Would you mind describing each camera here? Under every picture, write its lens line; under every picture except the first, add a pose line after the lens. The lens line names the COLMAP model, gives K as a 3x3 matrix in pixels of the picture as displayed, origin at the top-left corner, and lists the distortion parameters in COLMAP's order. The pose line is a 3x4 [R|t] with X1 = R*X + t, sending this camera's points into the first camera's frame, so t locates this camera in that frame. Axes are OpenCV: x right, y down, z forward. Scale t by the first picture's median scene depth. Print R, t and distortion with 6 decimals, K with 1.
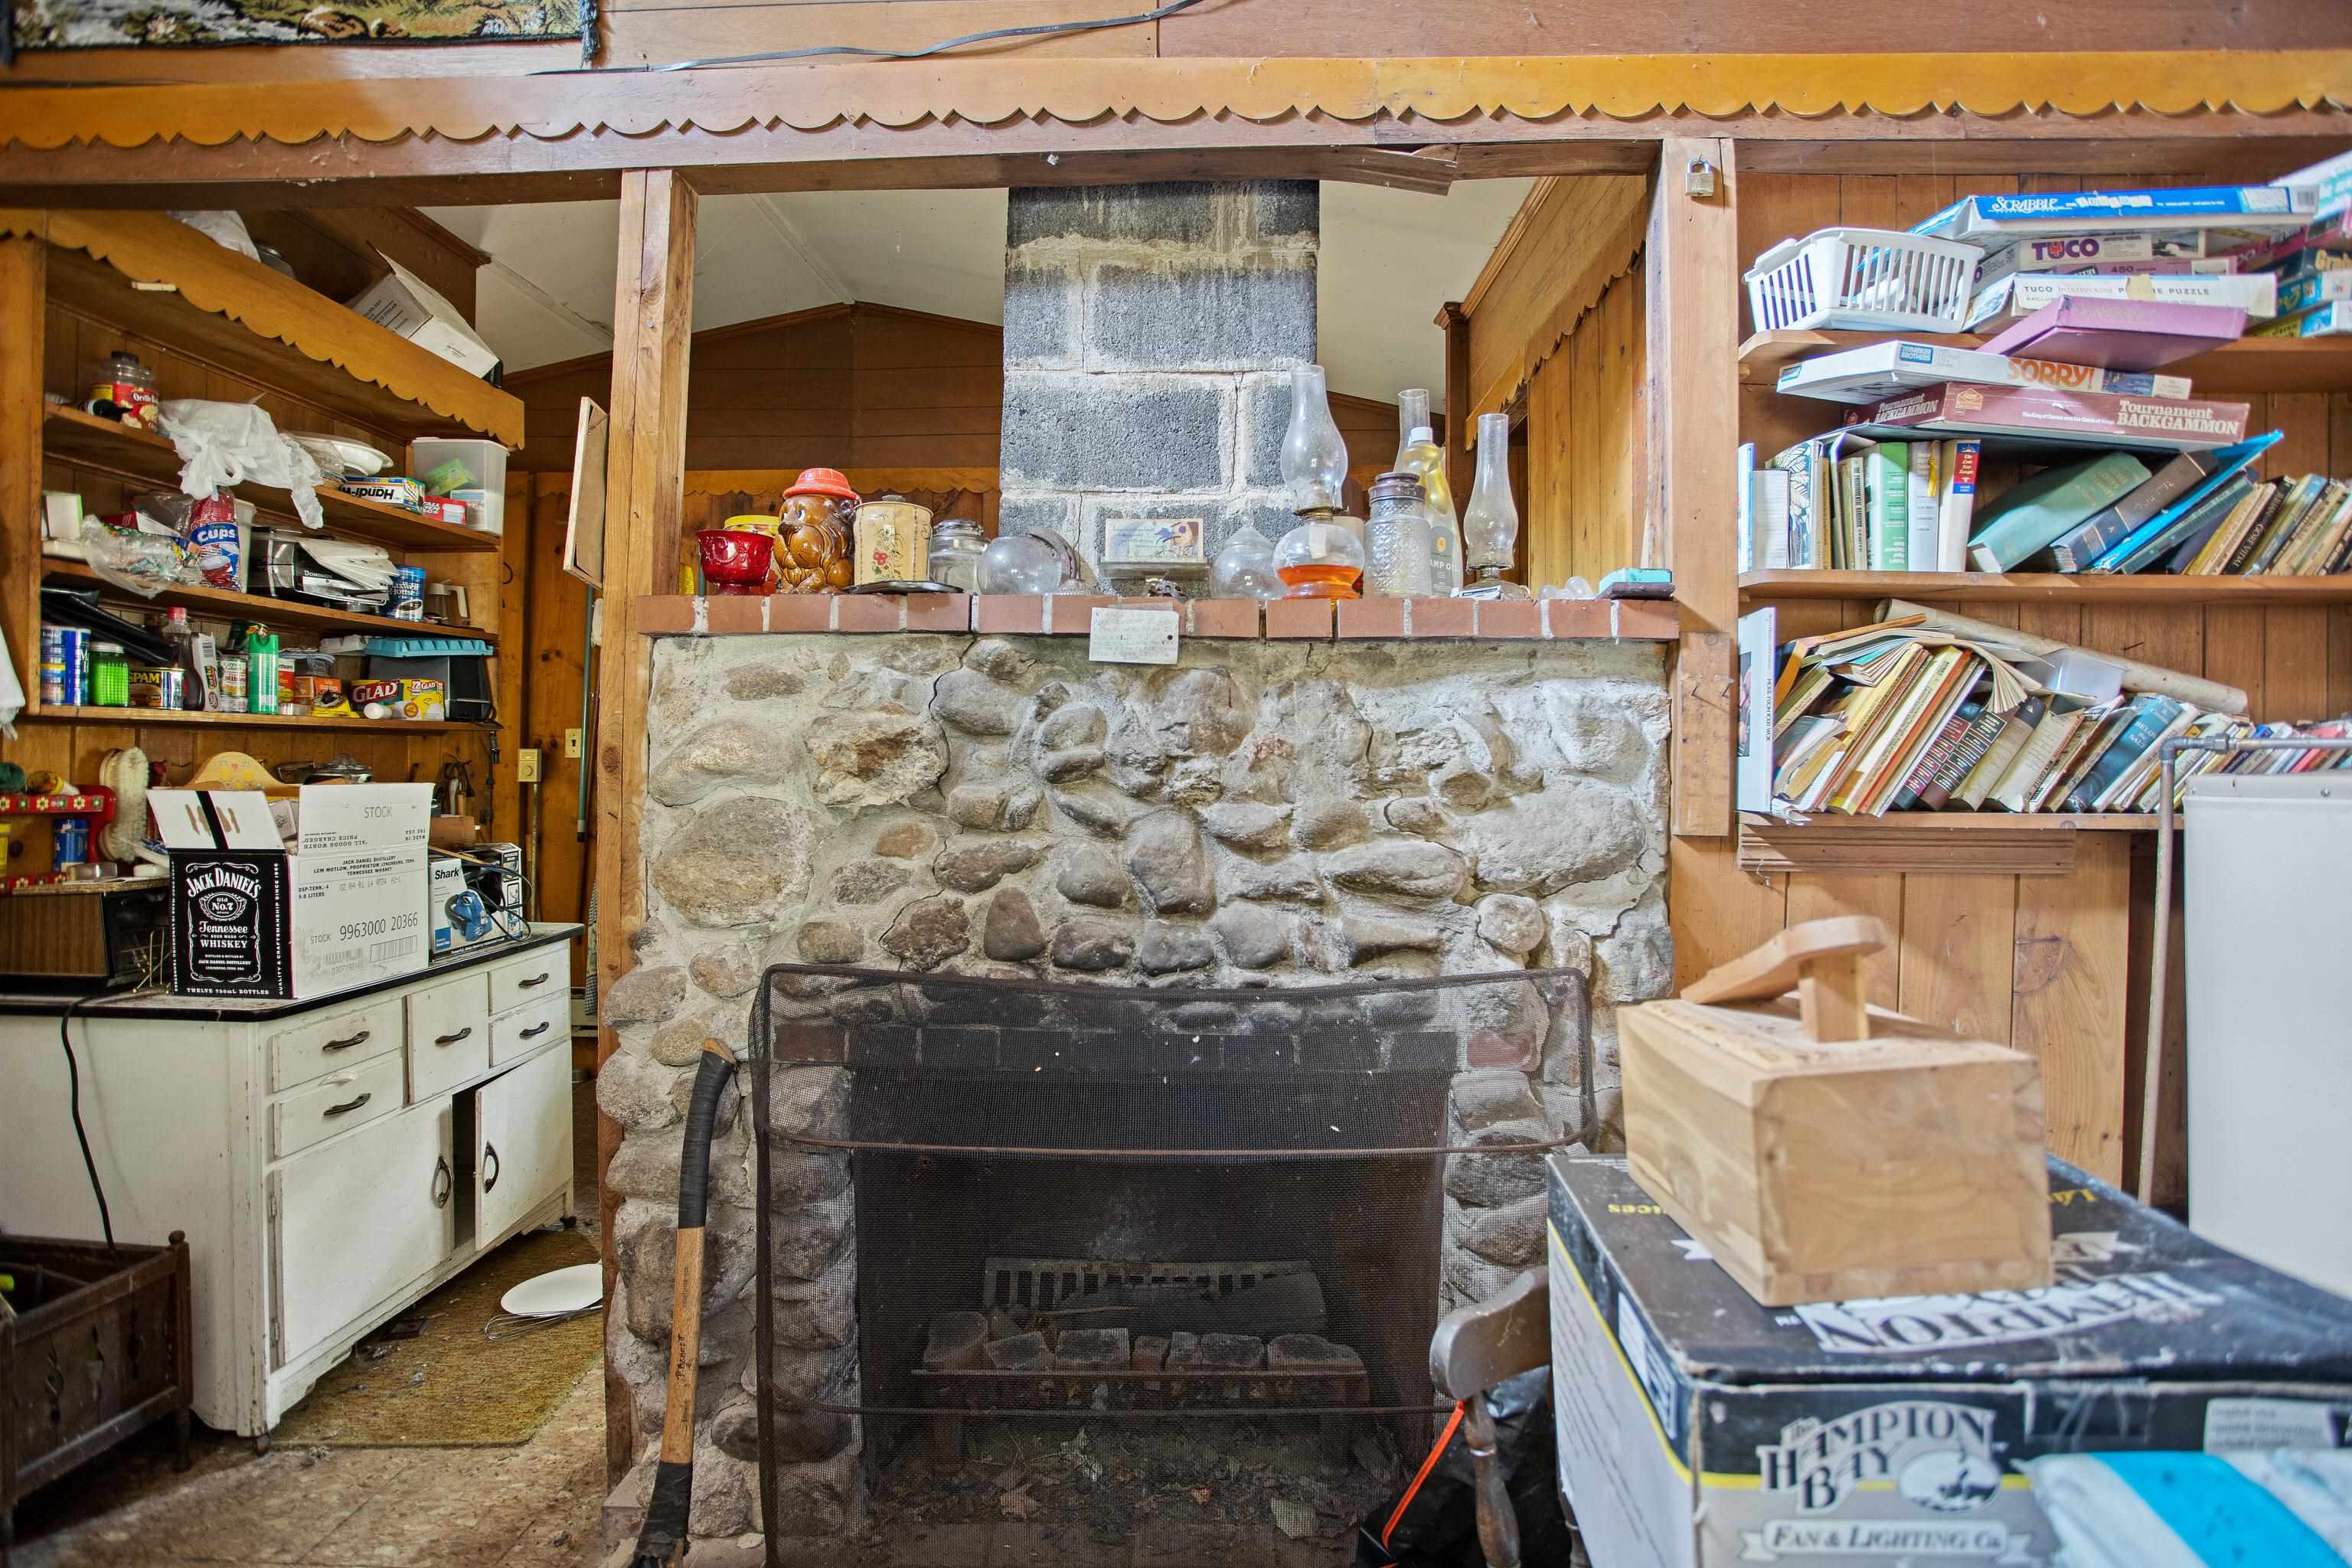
lens RADIAL K [[1152.7, 0, 1177.2], [0, 1152.7, 770.4], [0, 0, 1]] dist [-0.003135, 0.000328]
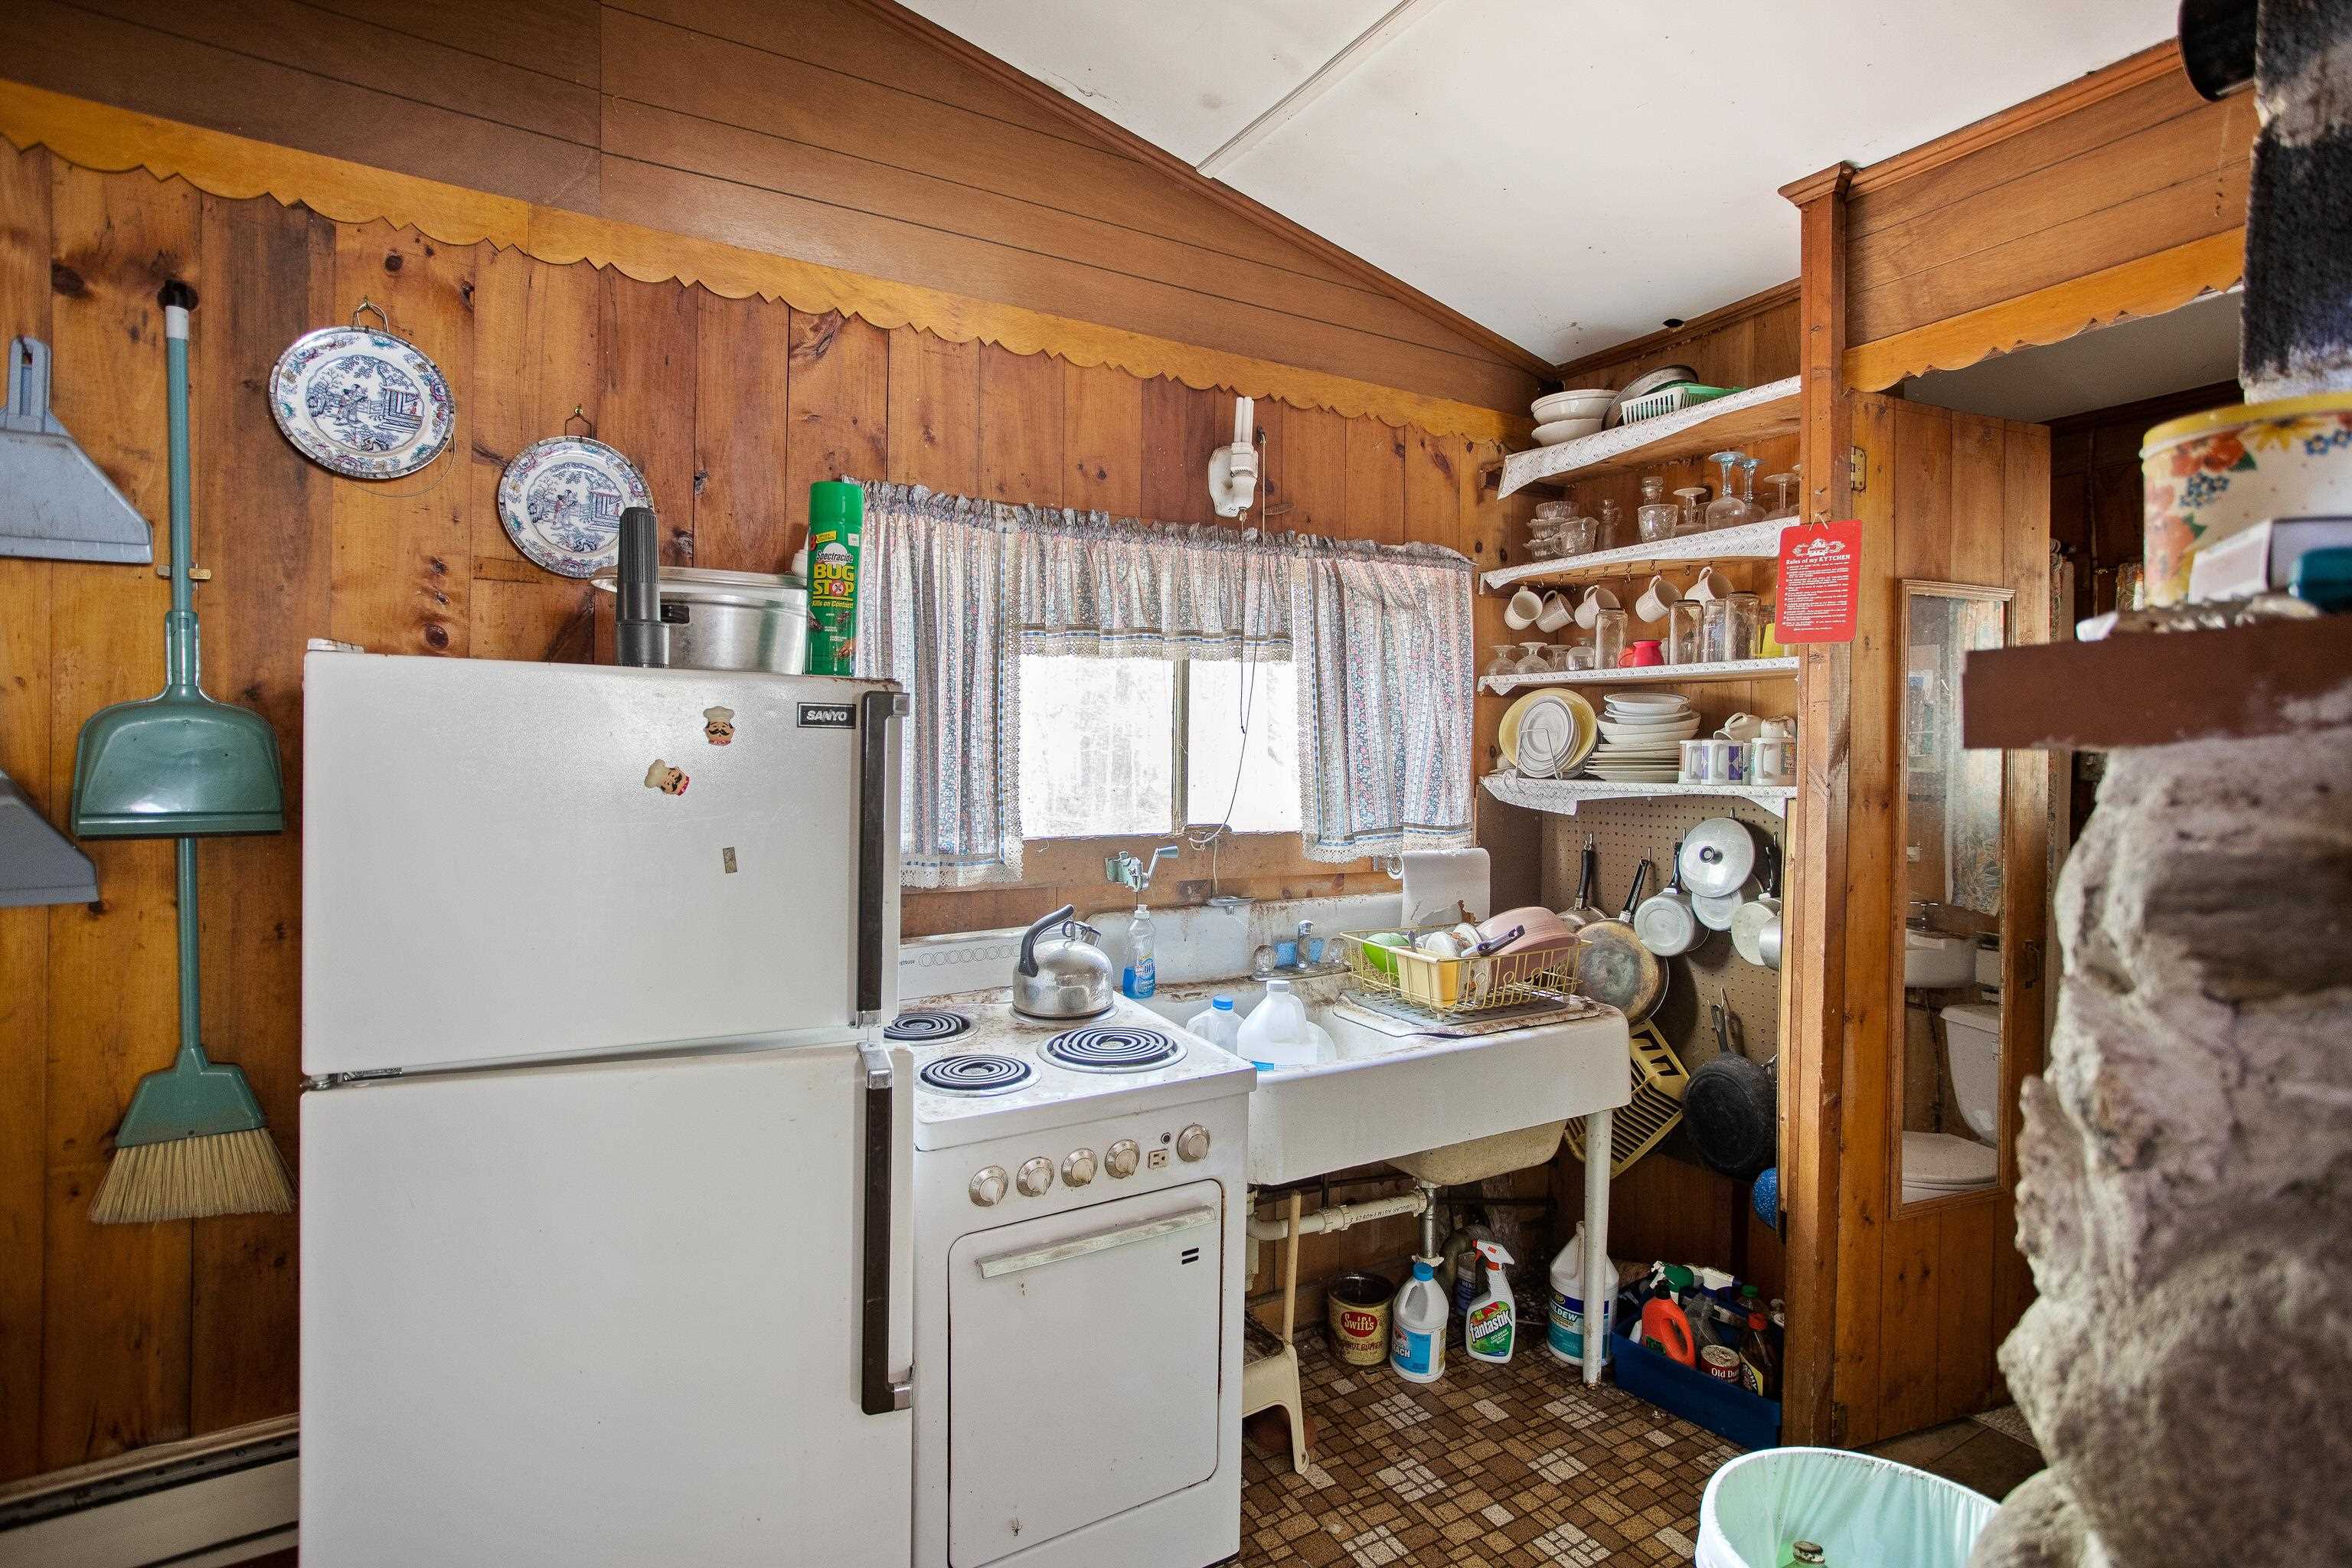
lens RADIAL K [[1152.7, 0, 1177.2], [0, 1152.7, 770.4], [0, 0, 1]] dist [-0.003135, 0.000328]
pose [[0.846647, -0.003130, 0.532146, -0.586894], [-0.001686, 0.999962, 0.008564, -0.077203], [-0.532152, -0.008148, 0.846609, 0.843116]]
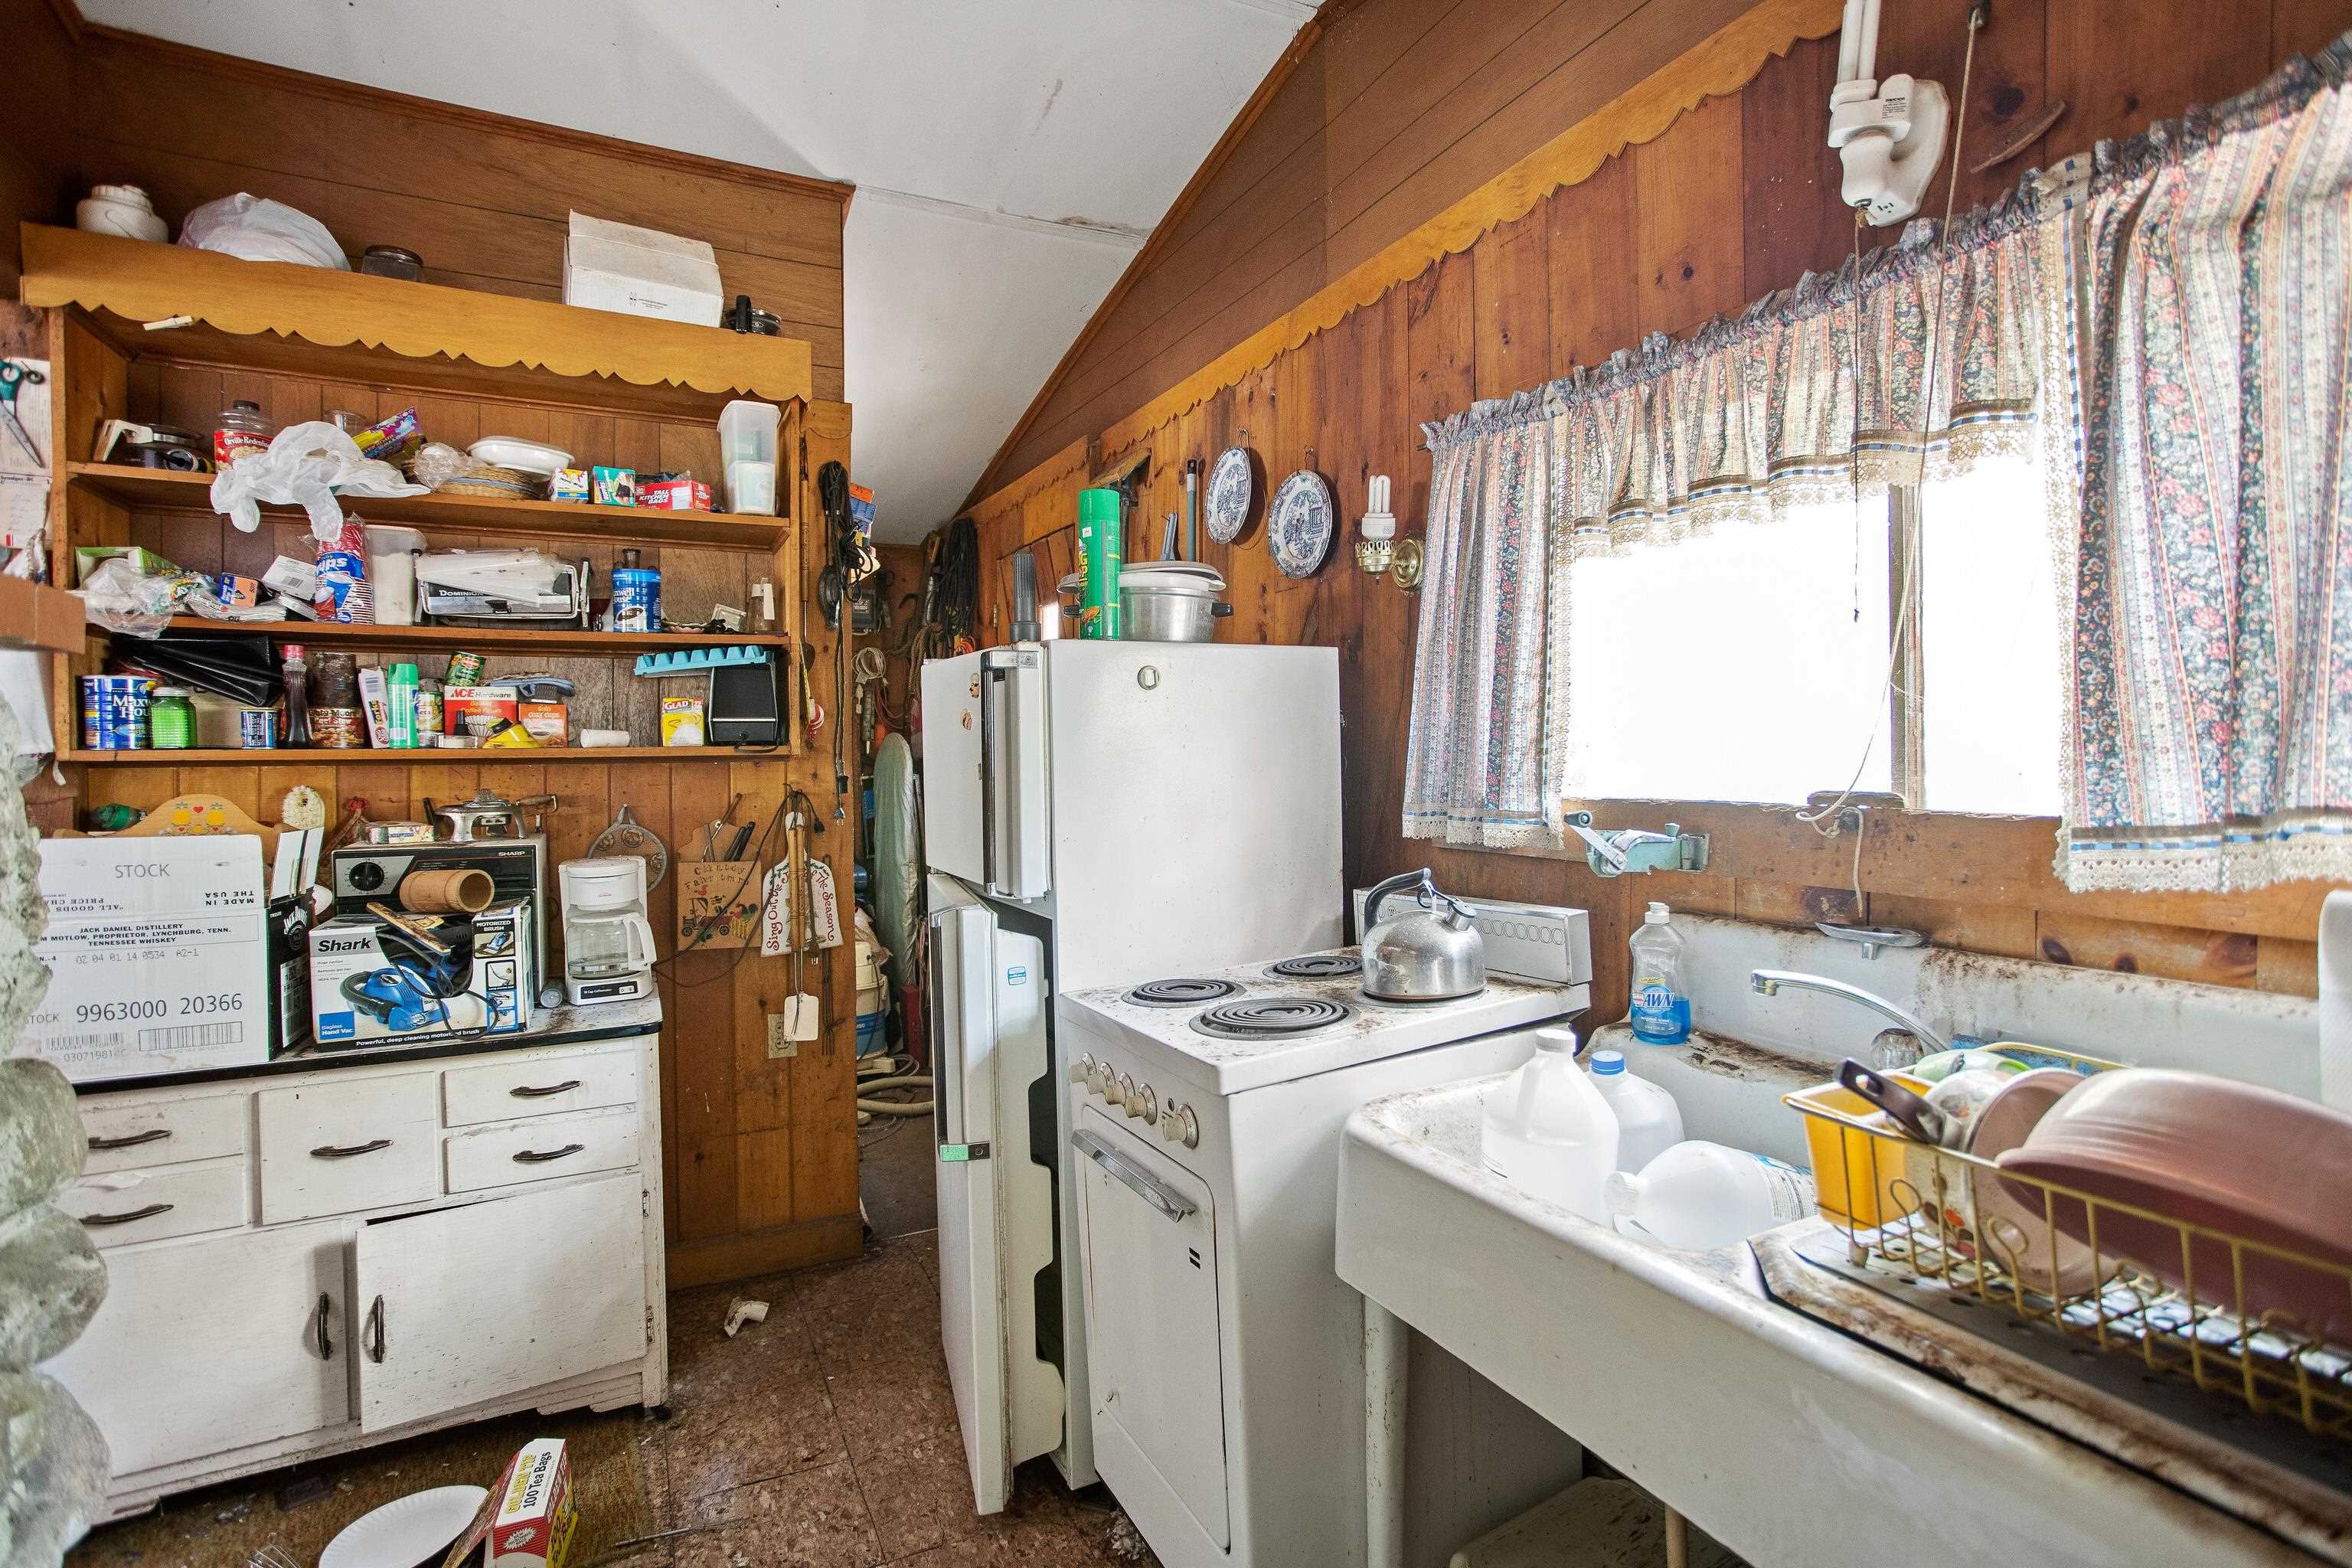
lens RADIAL K [[1152.7, 0, 1177.2], [0, 1152.7, 770.4], [0, 0, 1]] dist [-0.003135, 0.000328]
pose [[0.482507, 0.001547, -0.875891, 0.349824], [0.003299, 0.999988, 0.003583, -0.032918], [0.875886, -0.004619, 0.482496, 1.133137]]
